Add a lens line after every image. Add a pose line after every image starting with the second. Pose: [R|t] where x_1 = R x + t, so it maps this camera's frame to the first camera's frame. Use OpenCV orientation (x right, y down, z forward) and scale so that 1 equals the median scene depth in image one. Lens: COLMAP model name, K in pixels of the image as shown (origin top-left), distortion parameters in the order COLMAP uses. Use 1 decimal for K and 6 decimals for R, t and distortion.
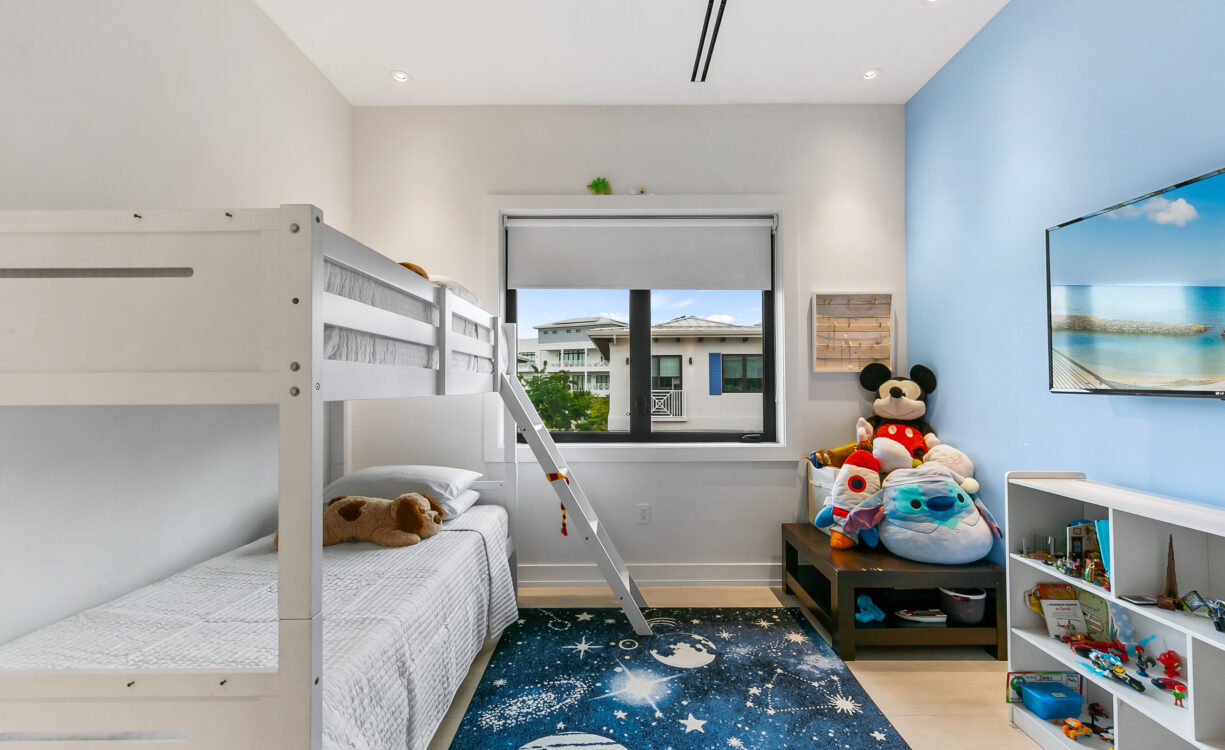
lens RADIAL K [[499.2, 0, 616.4], [0, 499.2, 379.9], [0, 0, 1]] dist [0.007047, -0.000073]
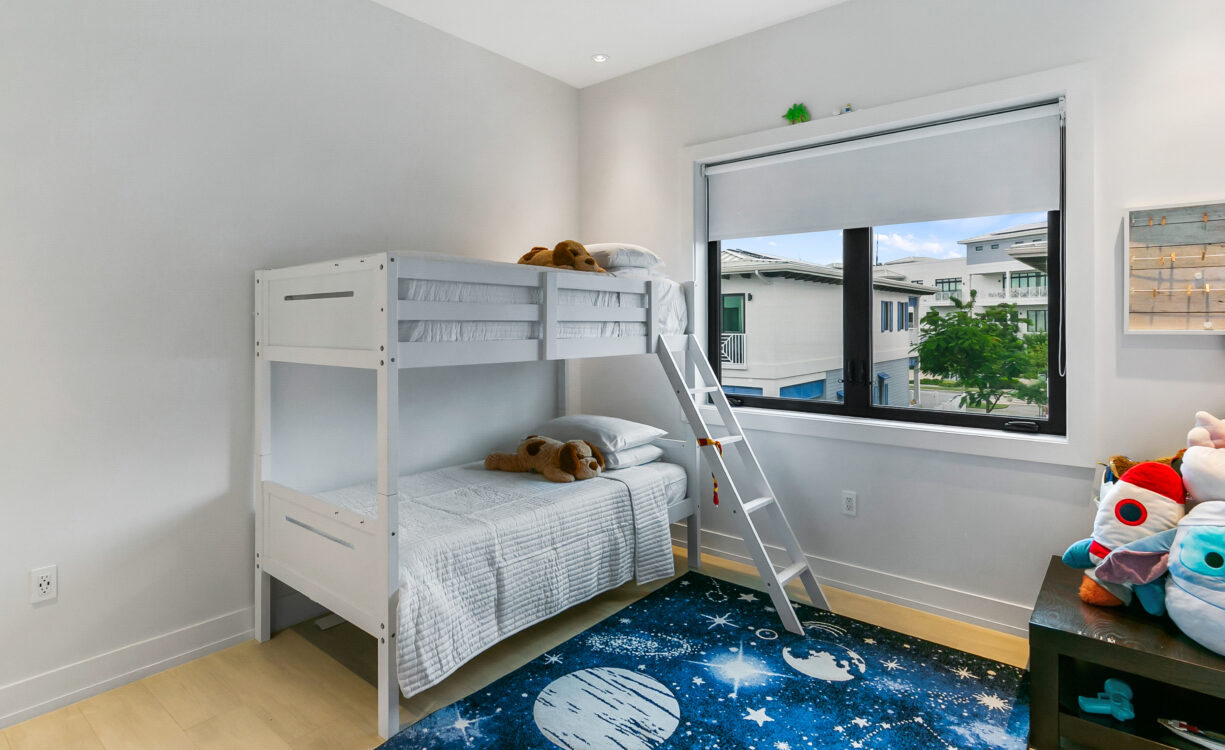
lens RADIAL K [[638.3, 0, 606.4], [0, 638.3, 333.8], [0, 0, 1]] dist [0.005762, -0.000285]
pose [[0.766671, 0.014382, -0.641879, 0.528764], [0.003831, 0.999629, 0.026973, -0.051682], [0.642029, -0.023139, 0.766331, -0.070163]]
